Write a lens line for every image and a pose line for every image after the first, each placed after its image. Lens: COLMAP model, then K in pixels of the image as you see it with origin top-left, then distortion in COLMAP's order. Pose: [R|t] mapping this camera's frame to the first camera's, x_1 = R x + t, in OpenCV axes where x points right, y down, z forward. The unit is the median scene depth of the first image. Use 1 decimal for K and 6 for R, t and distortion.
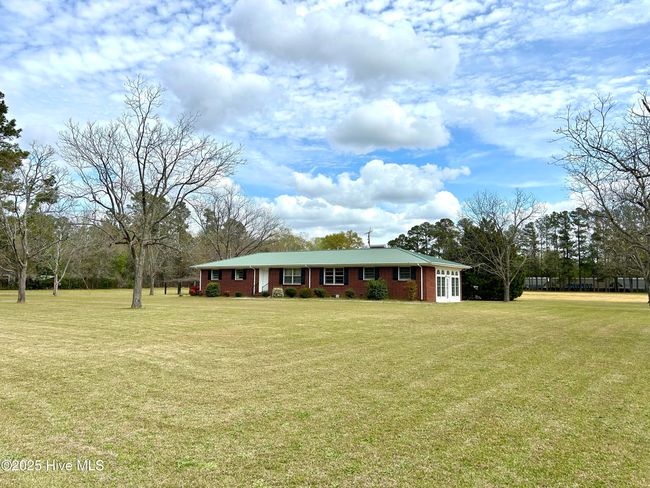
lens RADIAL K [[496.3, 0, 324.2], [0, 496.3, 241.8], [0, 0, 1]] dist [0.038164, -0.020718]
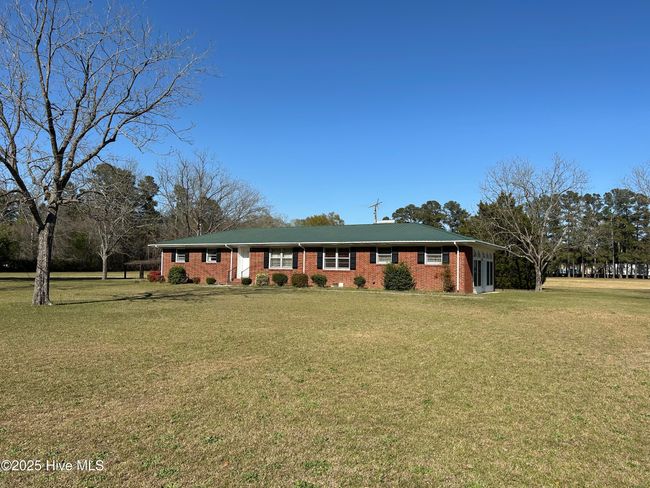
lens RADIAL K [[496.3, 0, 330.5], [0, 496.3, 249.0], [0, 0, 1]] dist [0.038164, -0.020718]
pose [[0.998196, 0.008841, 0.059385, -0.010149], [-0.011585, 0.998873, 0.046028, 0.005763], [-0.058912, -0.046633, 0.997173, 0.069730]]
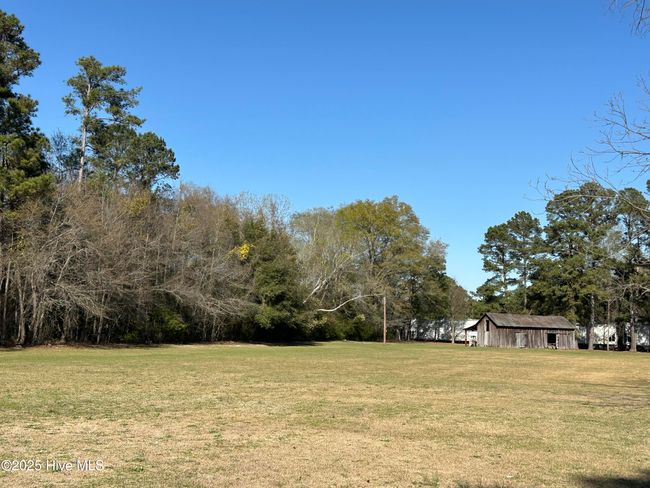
lens RADIAL K [[866.1, 0, 325.4], [0, 866.1, 244.2], [0, 0, 1]] dist [0.087875, 0.000000]
pose [[0.973630, 0.035746, 0.225313, -0.224855], [-0.031906, 0.999277, -0.020660, 0.044267], [-0.225889, 0.012926, 0.974067, 0.526850]]
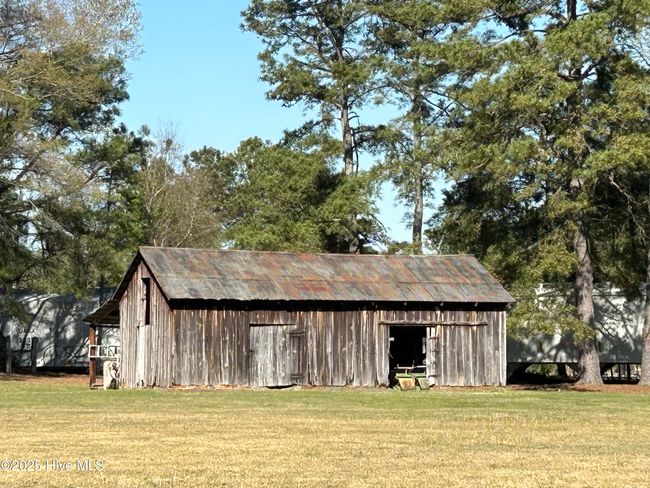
lens RADIAL K [[2482.6, 0, 325.0], [0, 2482.6, 244.0], [0, 0, 1]] dist [-0.191085, 0.000000]
pose [[0.957521, -0.001915, 0.288356, -0.012966], [-0.008838, 0.999313, 0.035984, 0.065691], [-0.288227, -0.037004, 0.956847, 0.741952]]
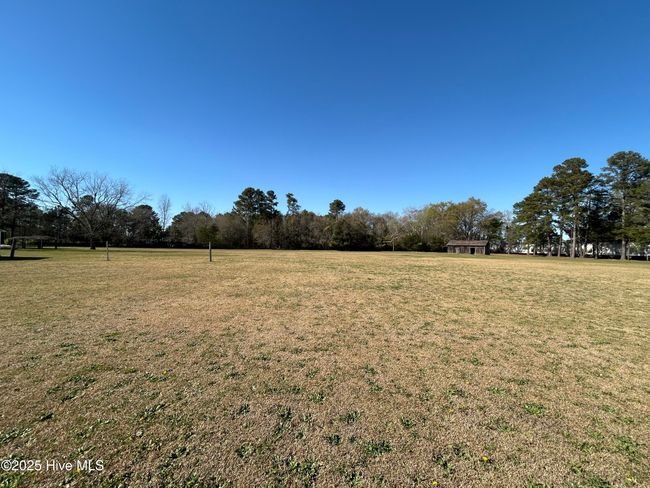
lens RADIAL K [[262.6, 0, 325.2], [0, 262.6, 243.4], [0, 0, 1]] dist [0.001308, -0.001090]
pose [[0.635982, -0.007400, -0.771668, 0.412058], [0.049361, 0.998296, 0.031109, 0.058171], [0.770124, -0.057875, 0.635264, 0.638443]]
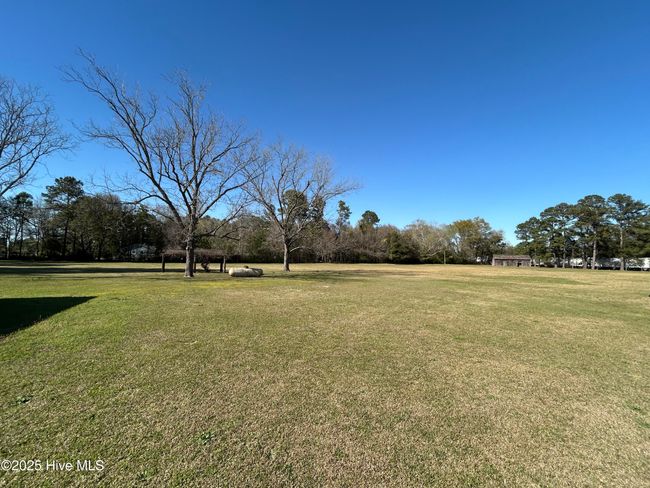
lens RADIAL K [[262.6, 0, 322.7], [0, 262.6, 245.6], [0, 0, 1]] dist [0.001308, -0.001090]
pose [[0.876001, -0.015682, -0.482055, 0.045665], [0.027084, 0.999494, 0.016703, 0.036337], [0.481548, -0.027688, 0.875982, 0.416148]]
